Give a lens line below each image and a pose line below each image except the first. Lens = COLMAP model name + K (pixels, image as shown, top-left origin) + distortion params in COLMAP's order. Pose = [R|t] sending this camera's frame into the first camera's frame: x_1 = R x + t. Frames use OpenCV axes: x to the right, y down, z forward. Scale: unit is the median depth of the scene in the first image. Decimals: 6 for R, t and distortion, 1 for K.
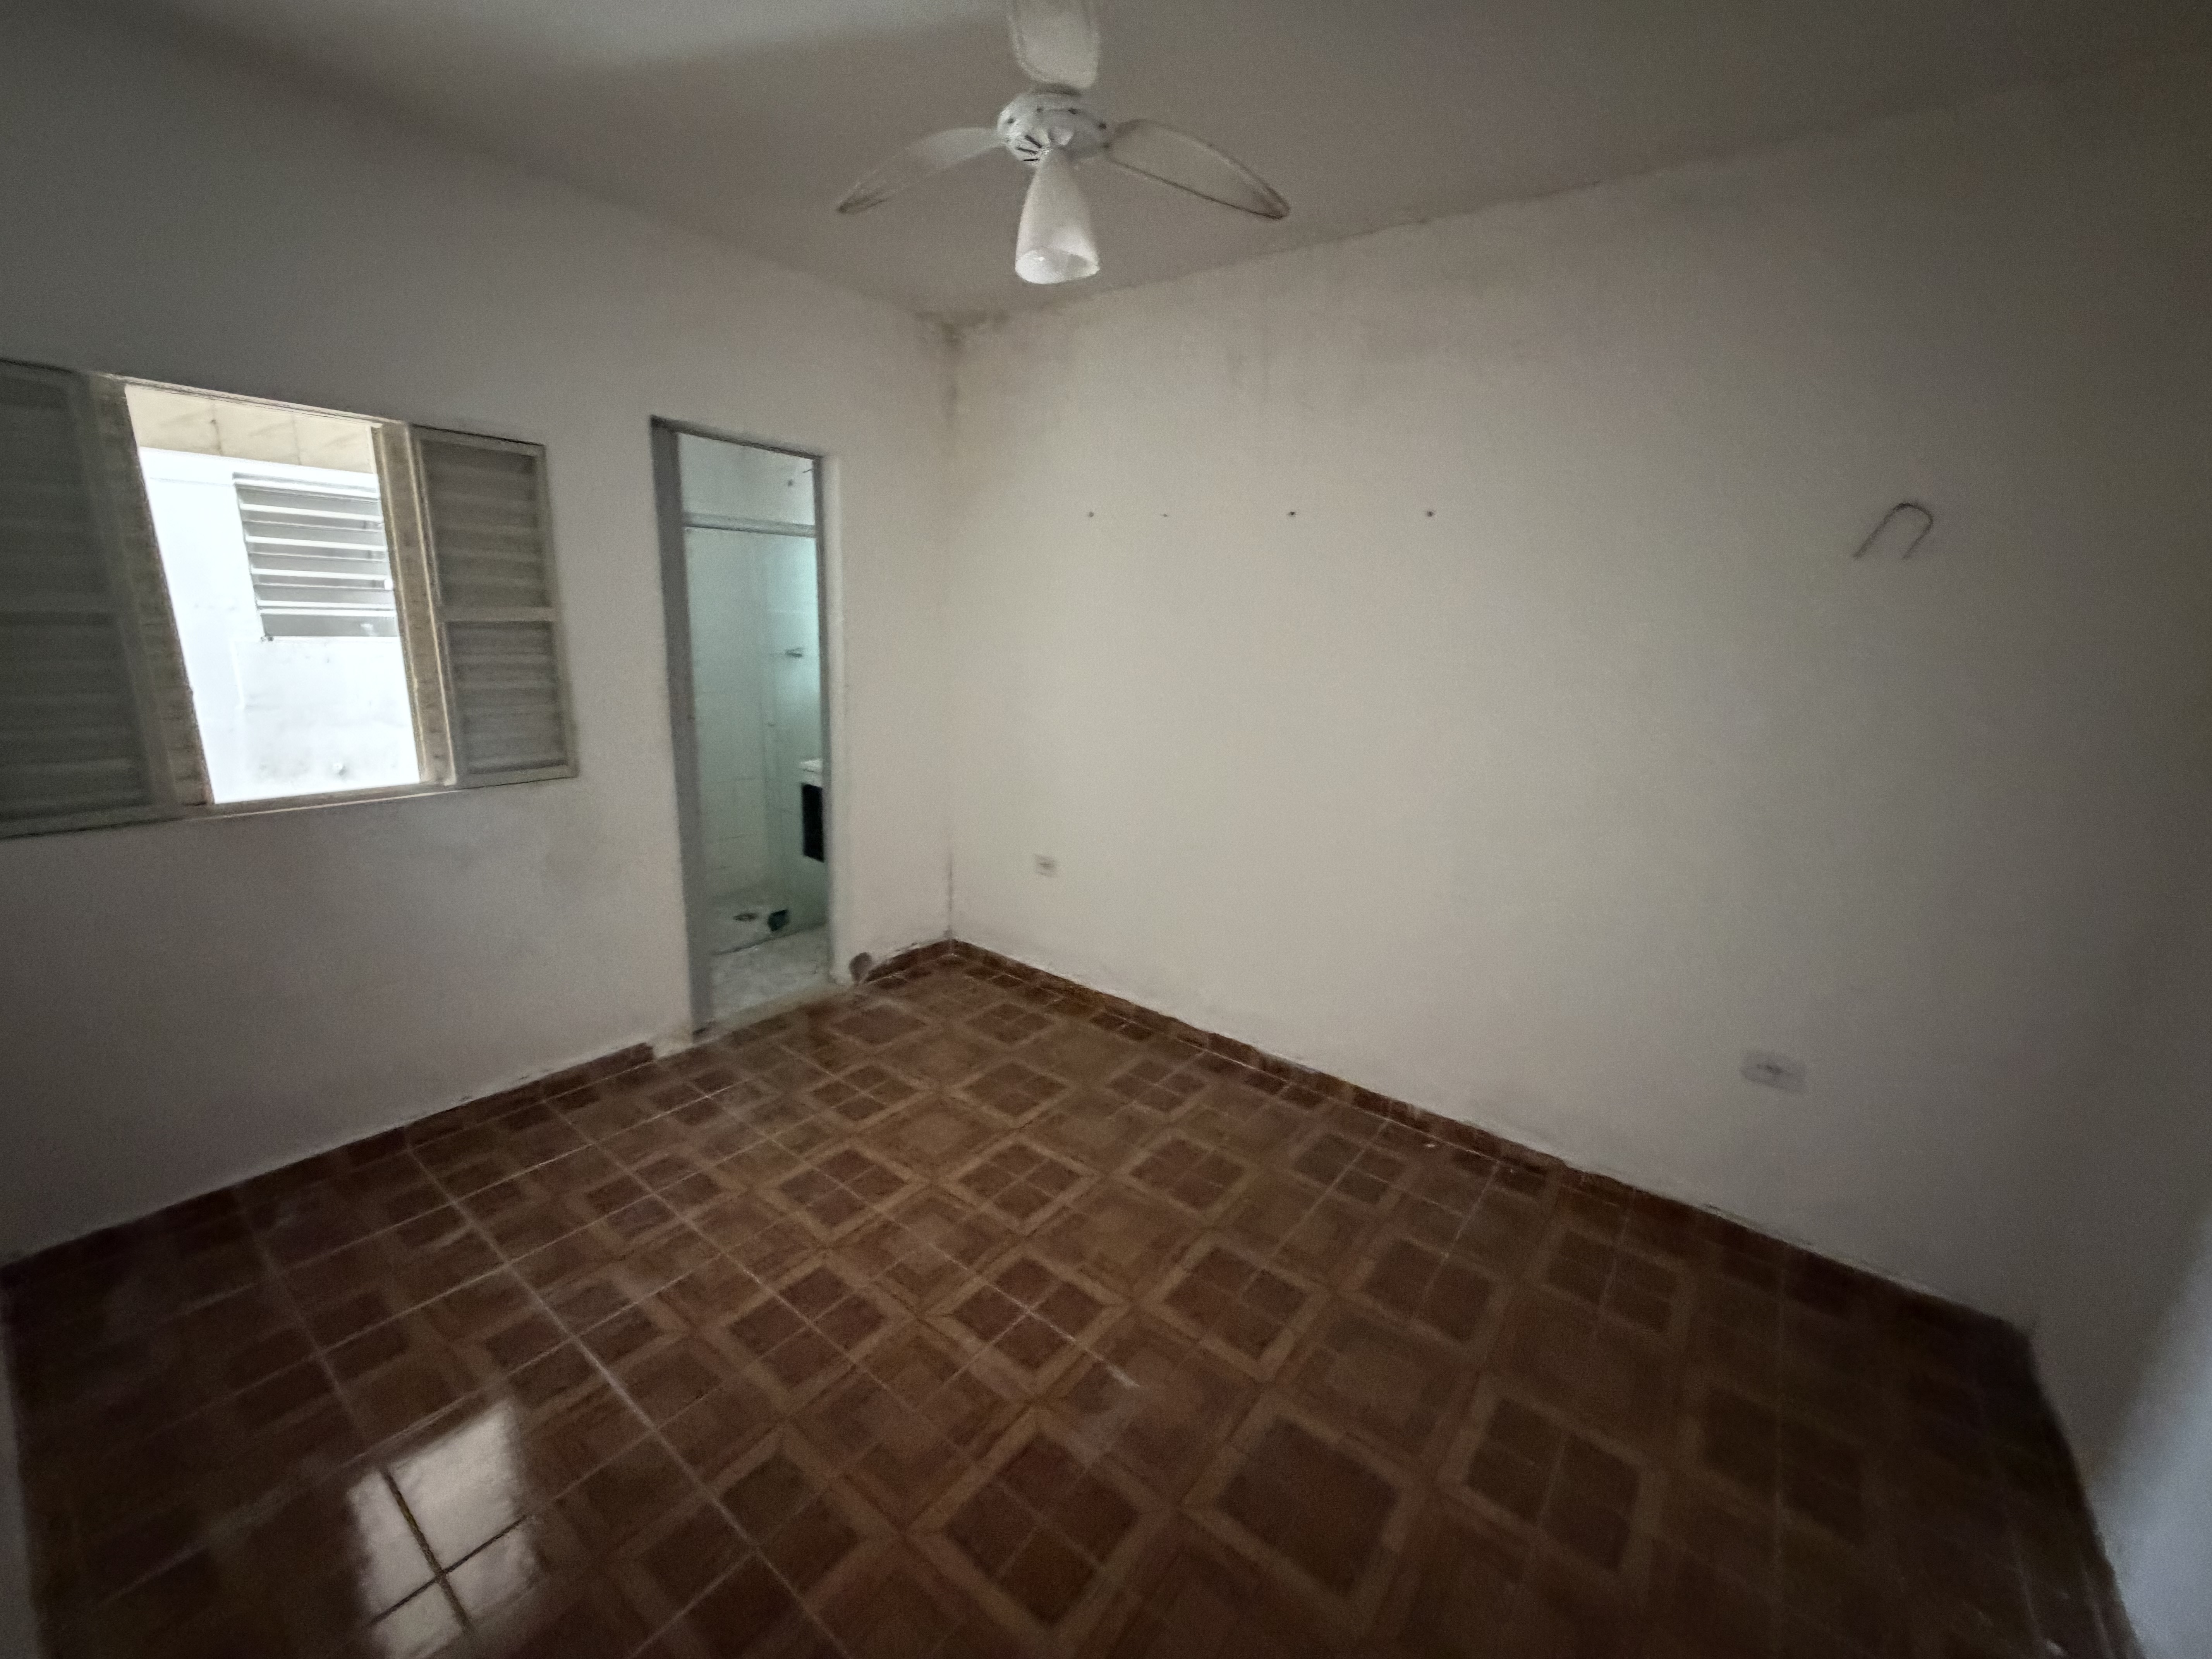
lens RADIAL K [[887.0, 0, 1099.7], [0, 887.0, 829.0], [0, 0, 1]] dist [0.000938, 0.000162]
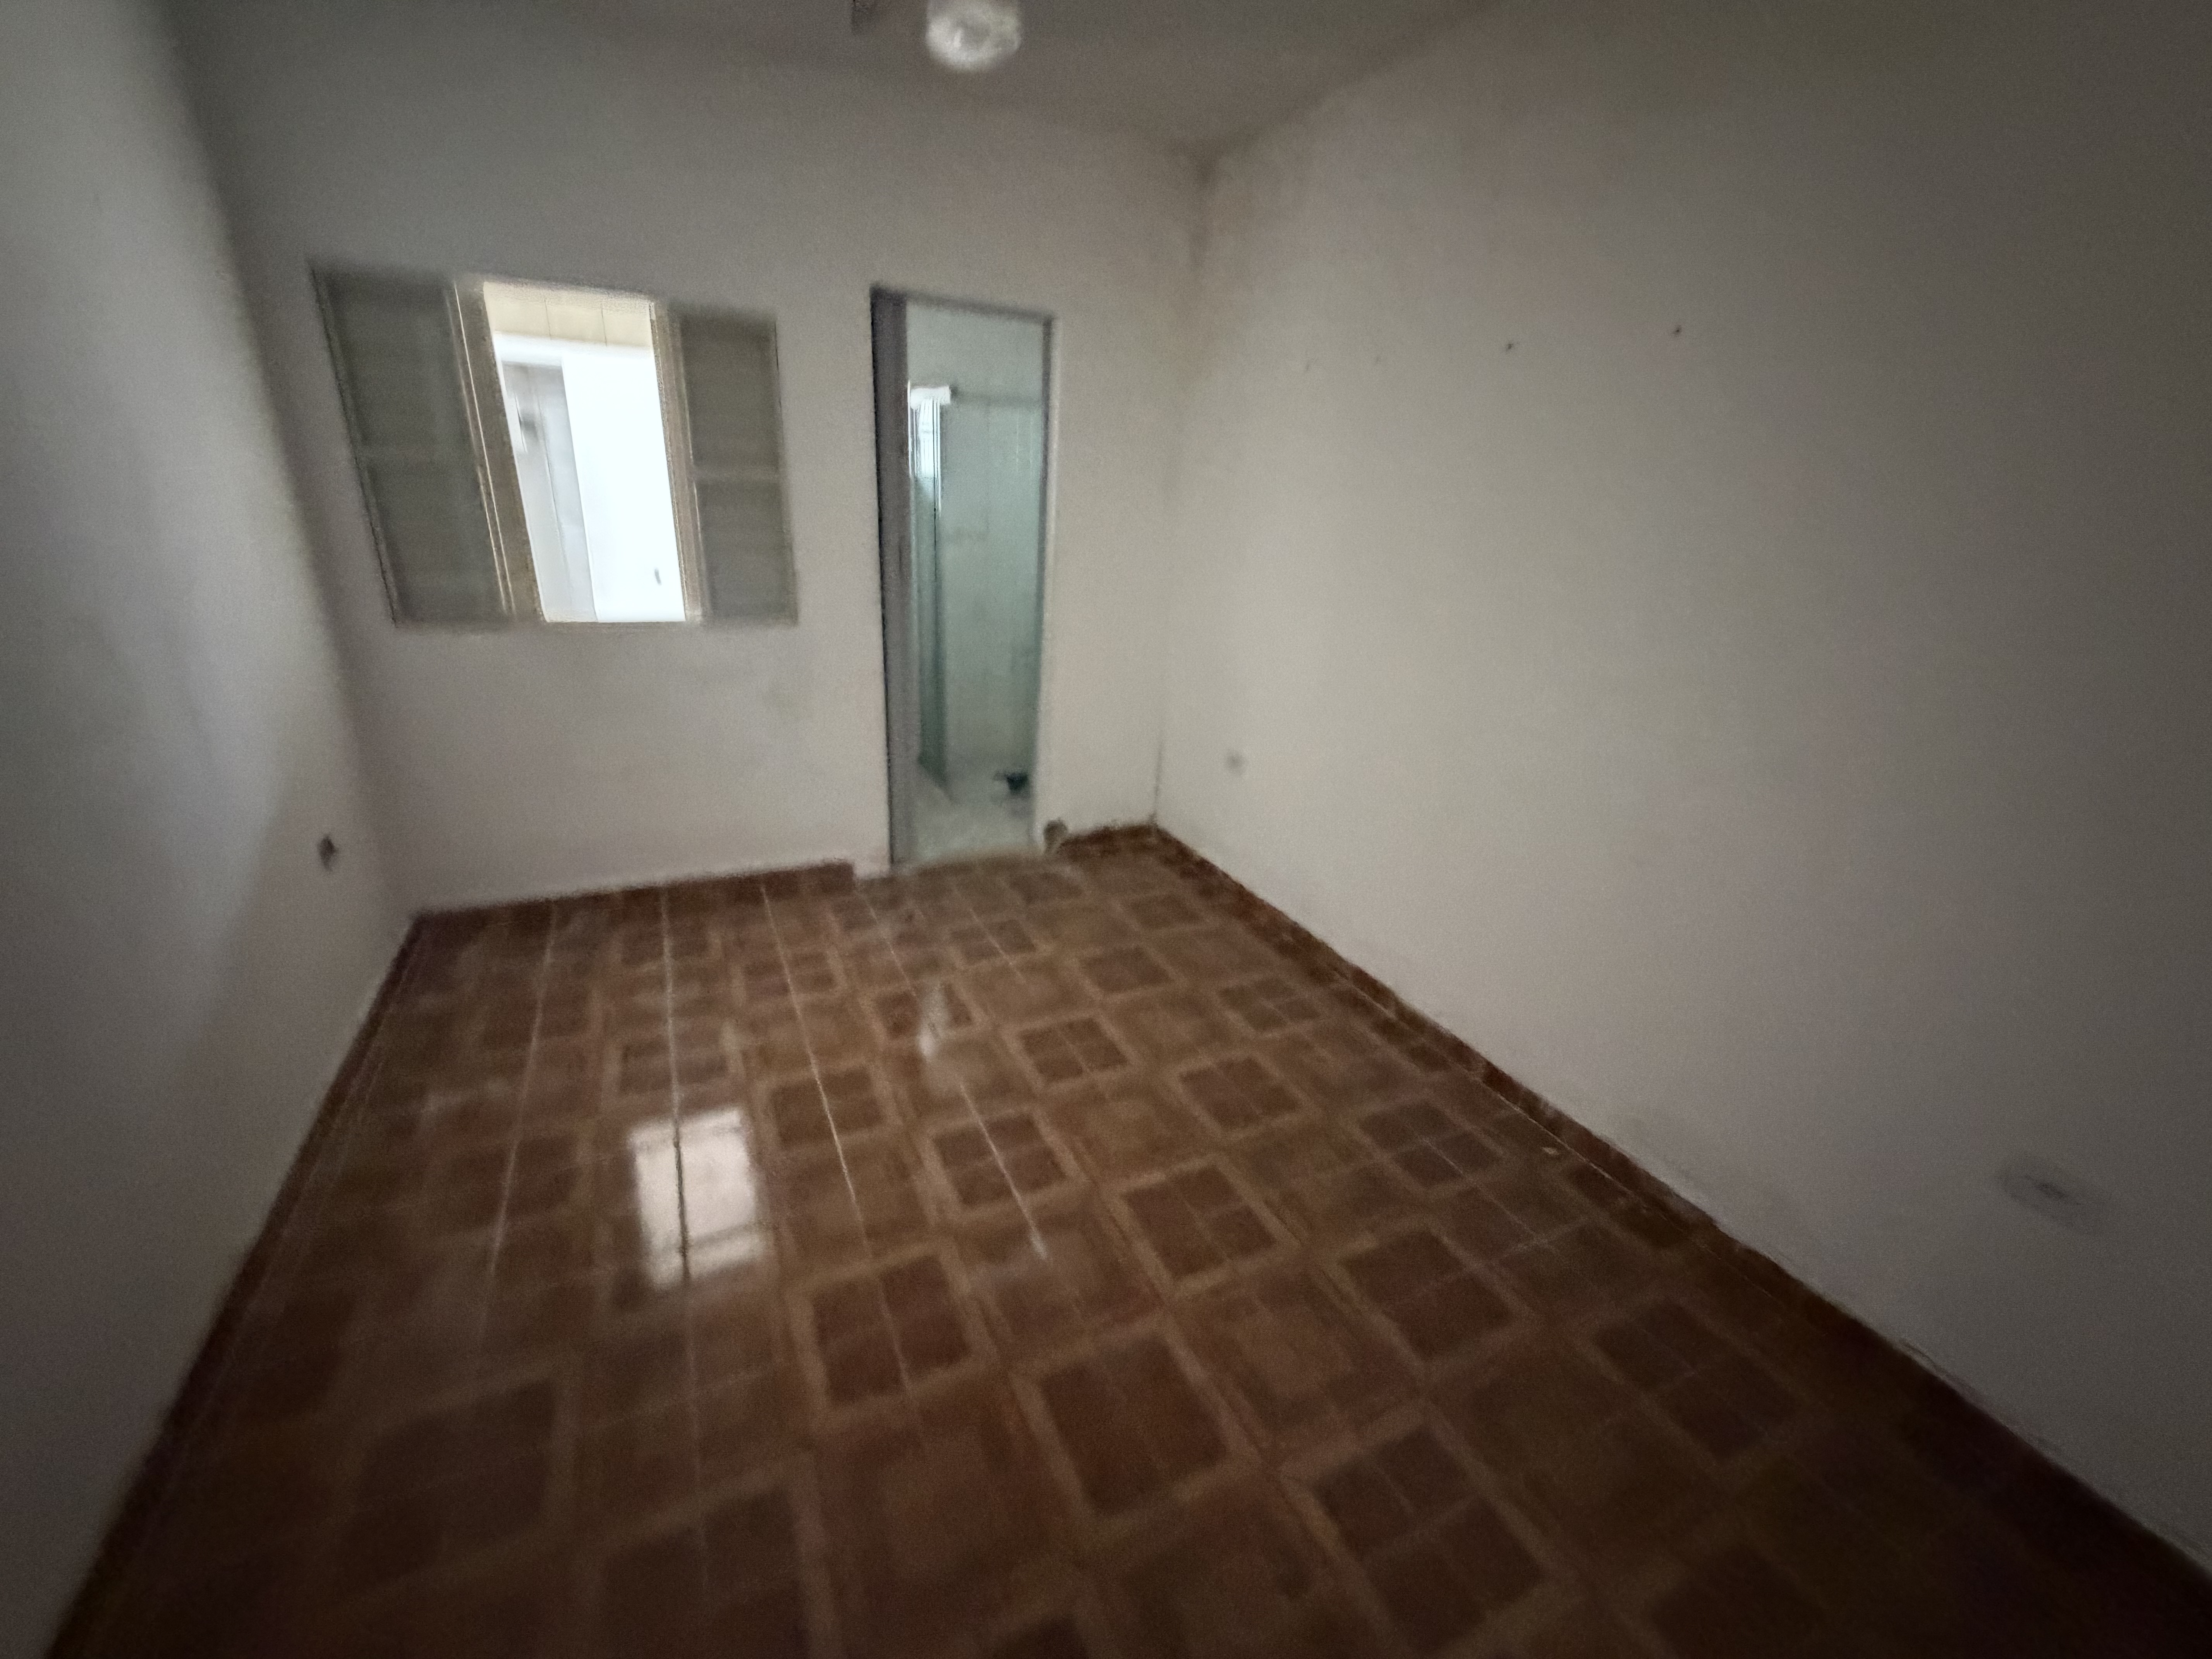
lens RADIAL K [[887.0, 0, 1099.4], [0, 887.0, 834.9], [0, 0, 1]] dist [0.000938, 0.000162]
pose [[0.892954, 0.169025, -0.417209, 0.310977], [-0.121210, 0.982879, 0.138770, 0.006256], [0.433521, -0.073345, 0.898154, 0.108840]]
